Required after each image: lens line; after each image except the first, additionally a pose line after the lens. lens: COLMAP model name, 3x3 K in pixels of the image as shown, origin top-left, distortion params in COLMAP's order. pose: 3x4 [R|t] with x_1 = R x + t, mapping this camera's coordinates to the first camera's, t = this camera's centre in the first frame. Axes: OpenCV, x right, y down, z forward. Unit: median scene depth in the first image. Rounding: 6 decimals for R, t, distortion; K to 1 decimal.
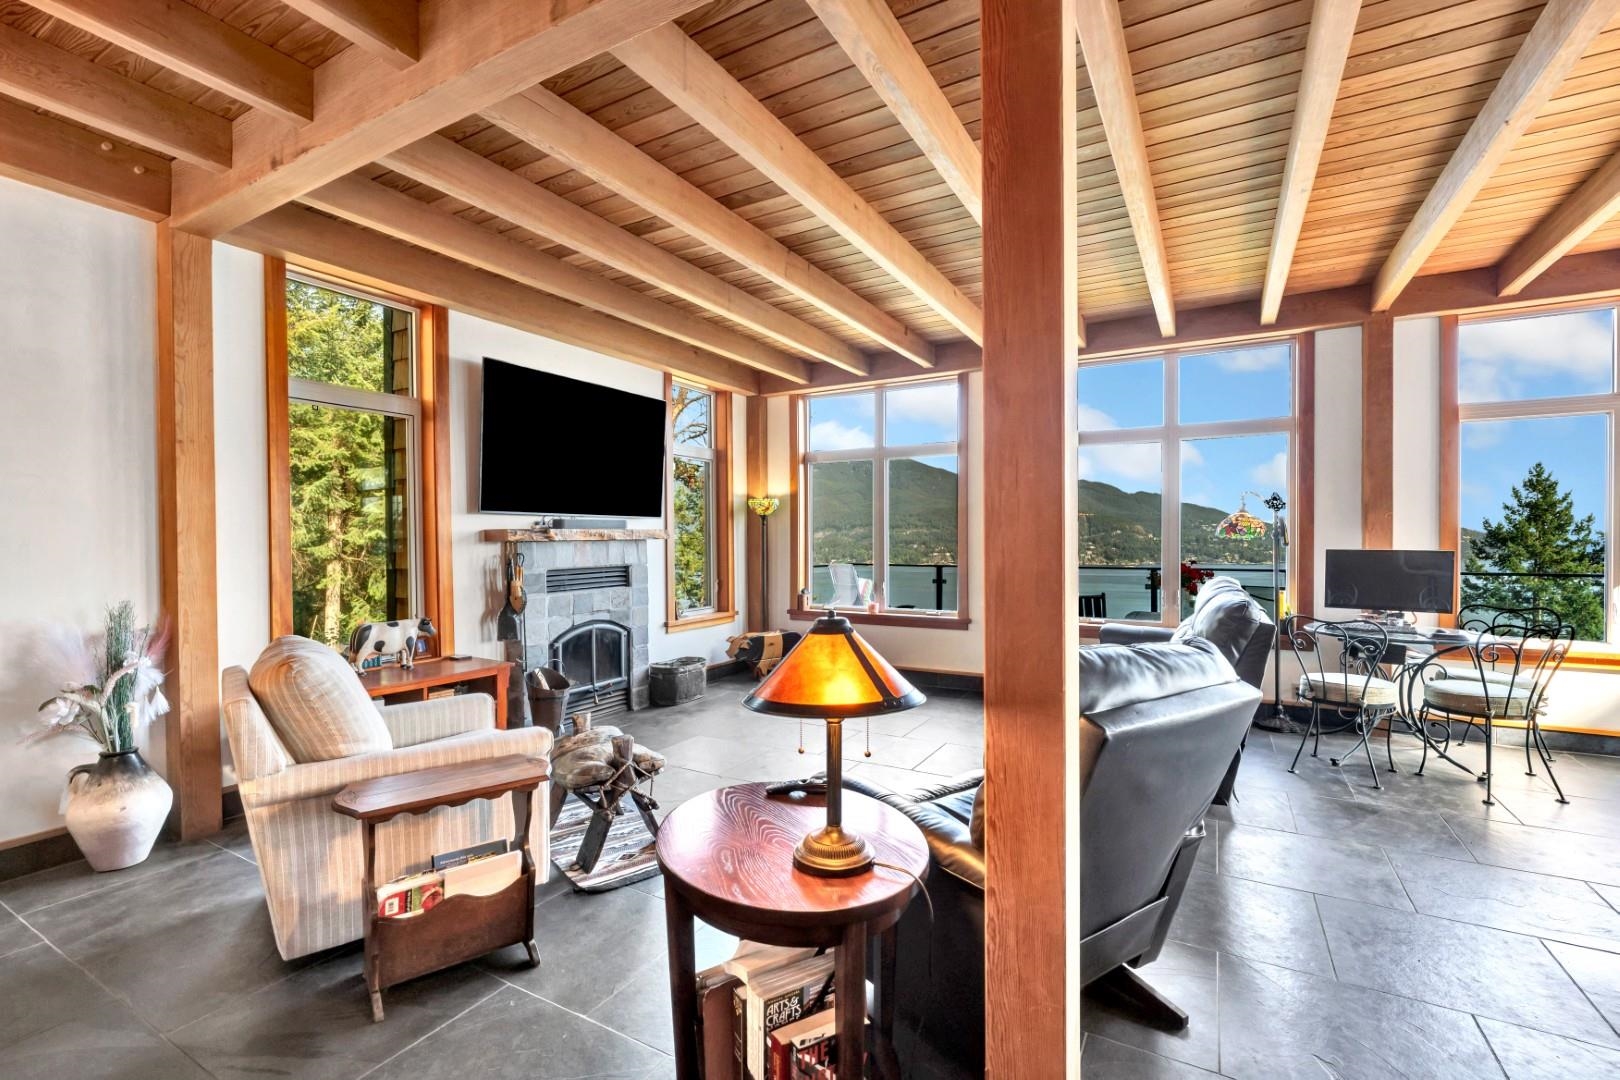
lens RADIAL K [[716.2, 0, 808.4], [0, 716.2, 546.2], [0, 0, 1]] dist [0.002718, -0.007924]
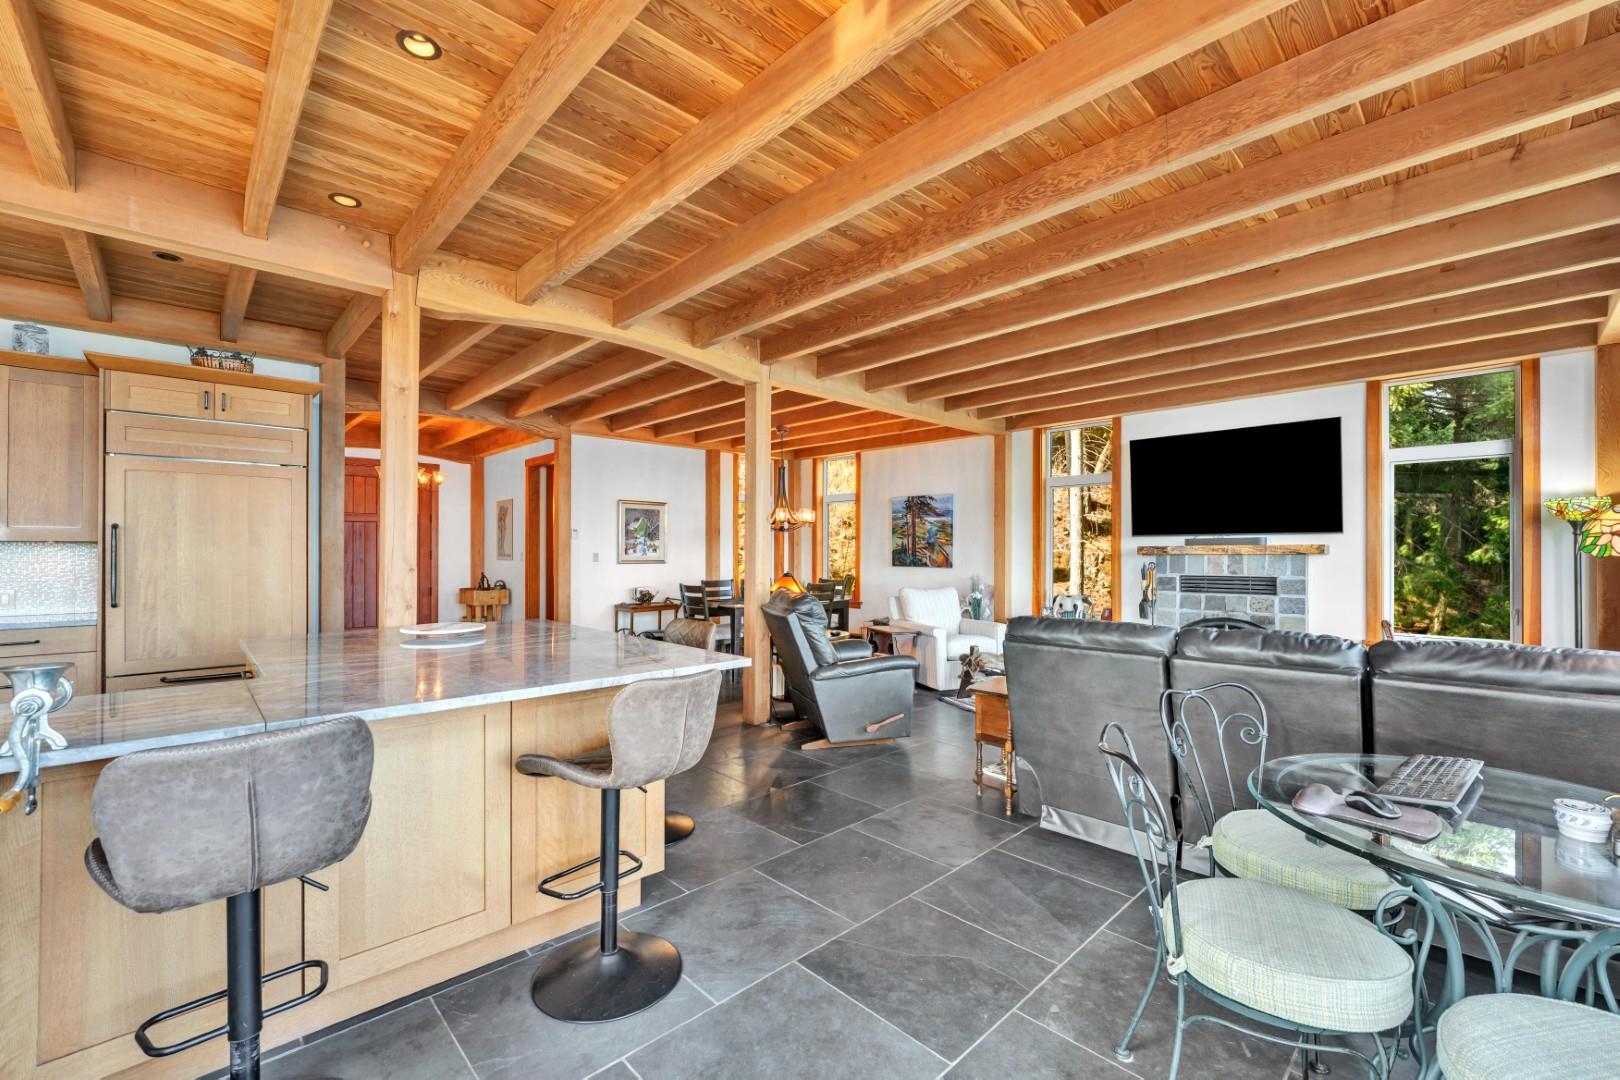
lens RADIAL K [[673.8, 0, 810.0], [0, 673.8, 540.0], [0, 0, 1]] dist [-0.000330, -0.000075]
pose [[-0.280899, -0.012736, -0.959653, 1.085662], [-0.011147, 0.999888, -0.010008, -0.014748], [0.959673, 0.007886, -0.281009, 0.659376]]
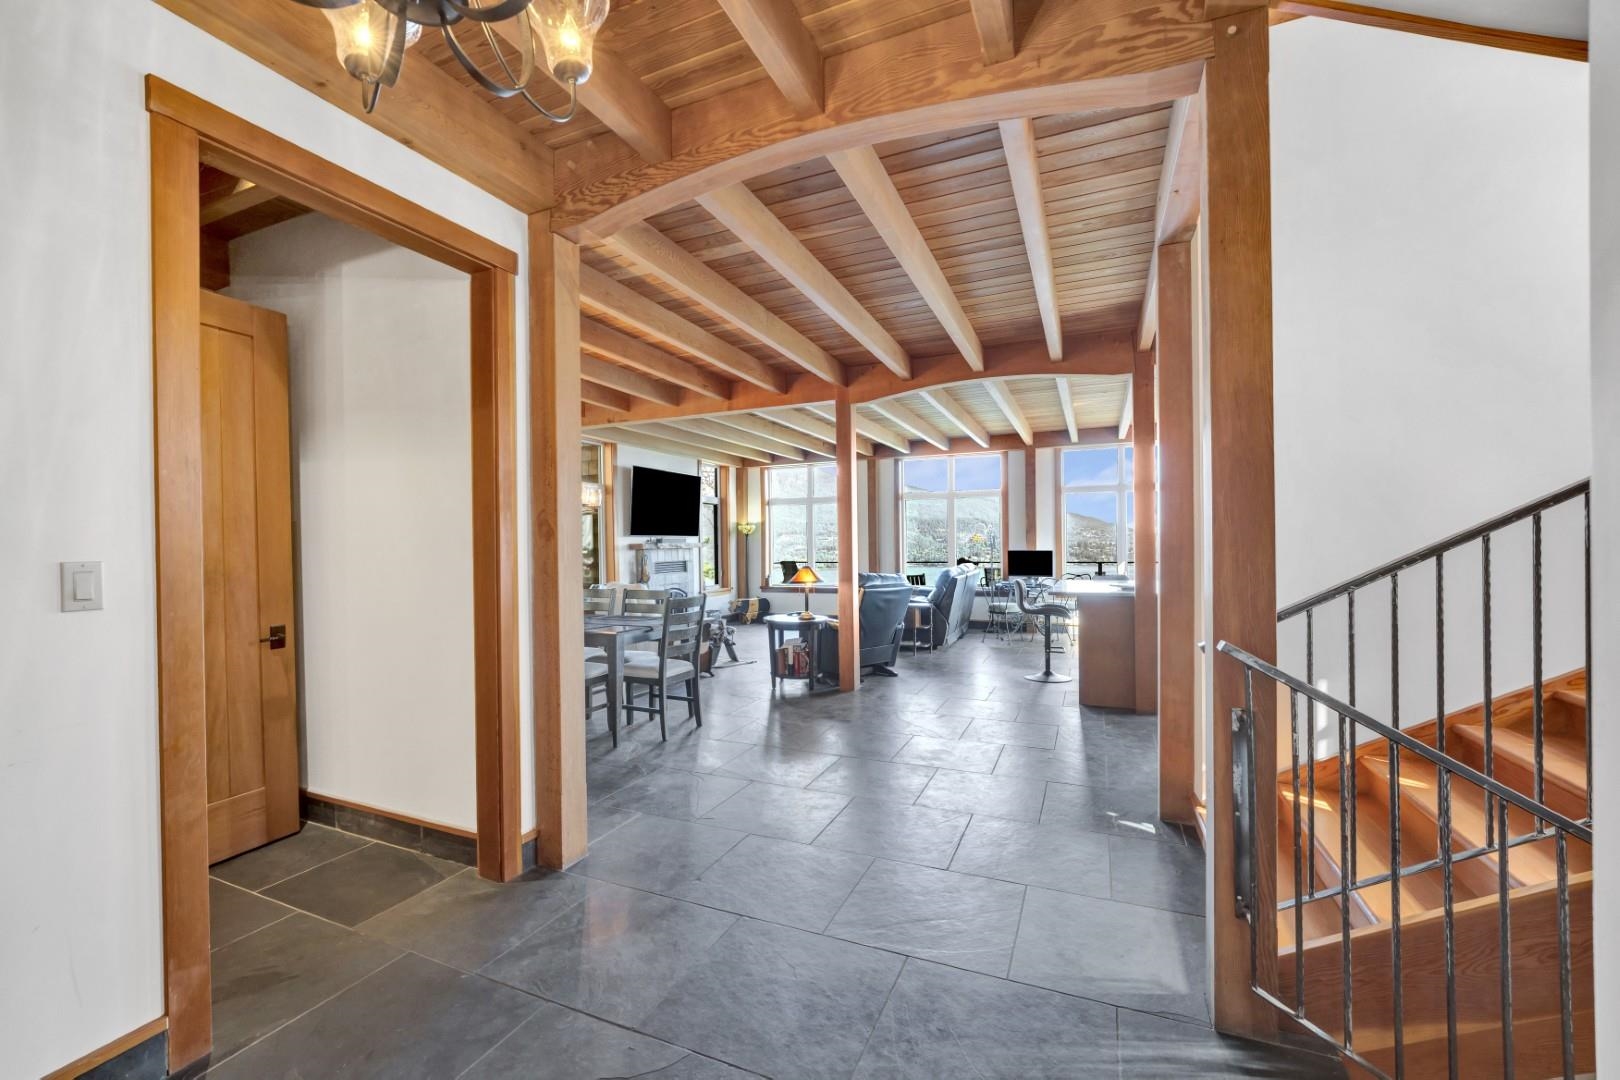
lens RADIAL K [[656.4, 0, 806.3], [0, 656.4, 547.7], [0, 0, 1]] dist [-0.009210, 0.000765]
pose [[0.994644, -0.006903, 0.103132, -0.118618], [0.007646, 0.999948, -0.006813, 0.005565], [-0.103079, 0.007565, 0.994644, -0.939446]]
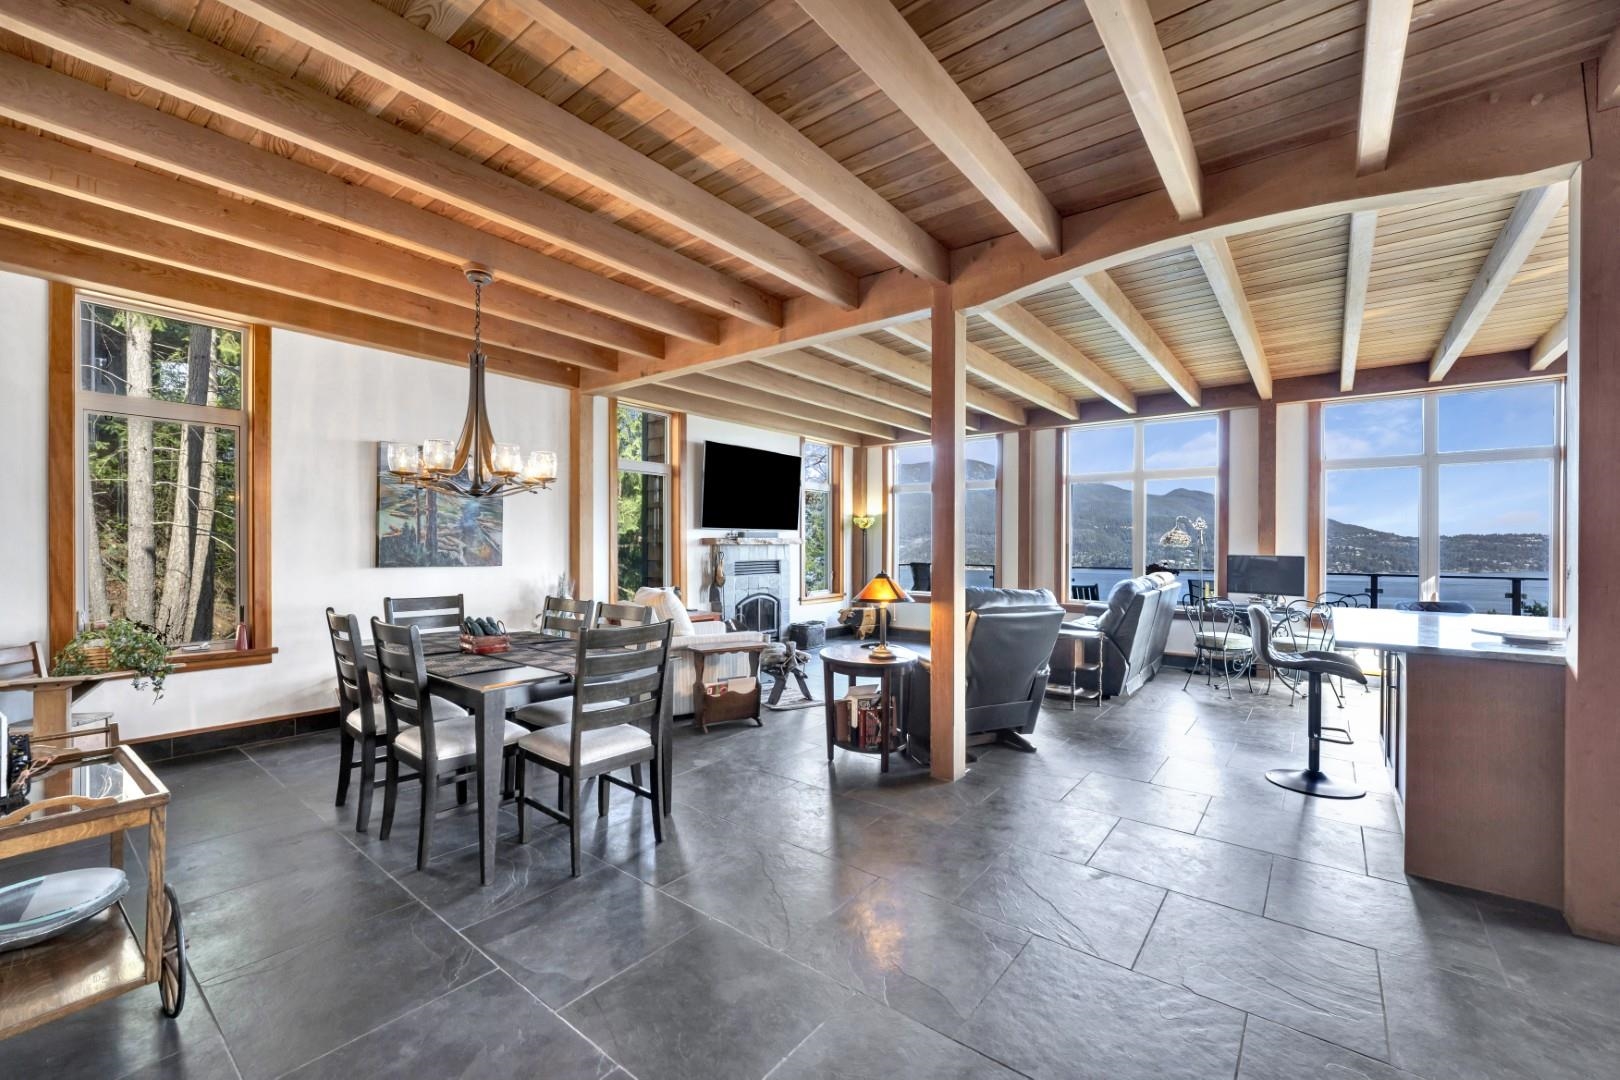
lens RADIAL K [[656.4, 0, 806.3], [0, 656.4, 547.7], [0, 0, 1]] dist [-0.009210, 0.000765]
pose [[0.987992, 0.009818, -0.154195, 0.040606], [-0.010473, 0.999939, -0.003430, 0.003457], [0.154152, 0.005004, 0.988034, -0.497923]]
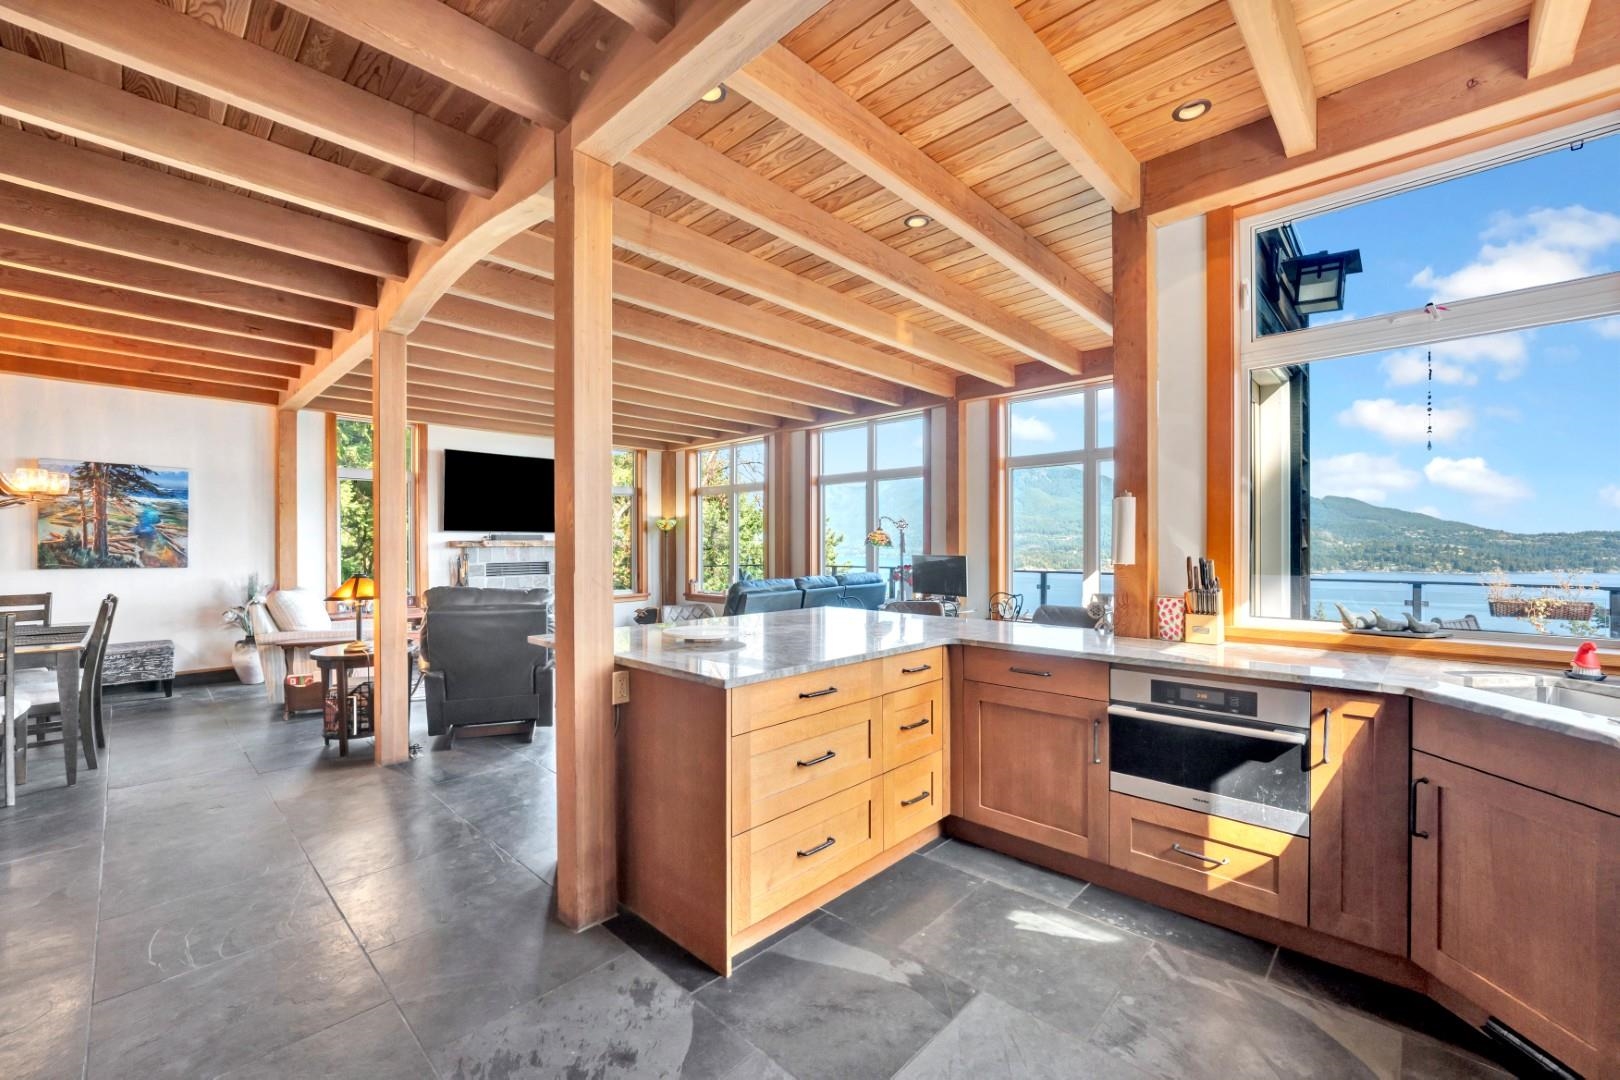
lens RADIAL K [[656.4, 0, 806.3], [0, 656.4, 547.7], [0, 0, 1]] dist [-0.009210, 0.000765]
pose [[0.970710, 0.005205, -0.240198, 0.790780], [-0.006368, 0.999971, -0.004065, -0.004129], [0.240170, 0.005476, 0.970715, -0.393235]]
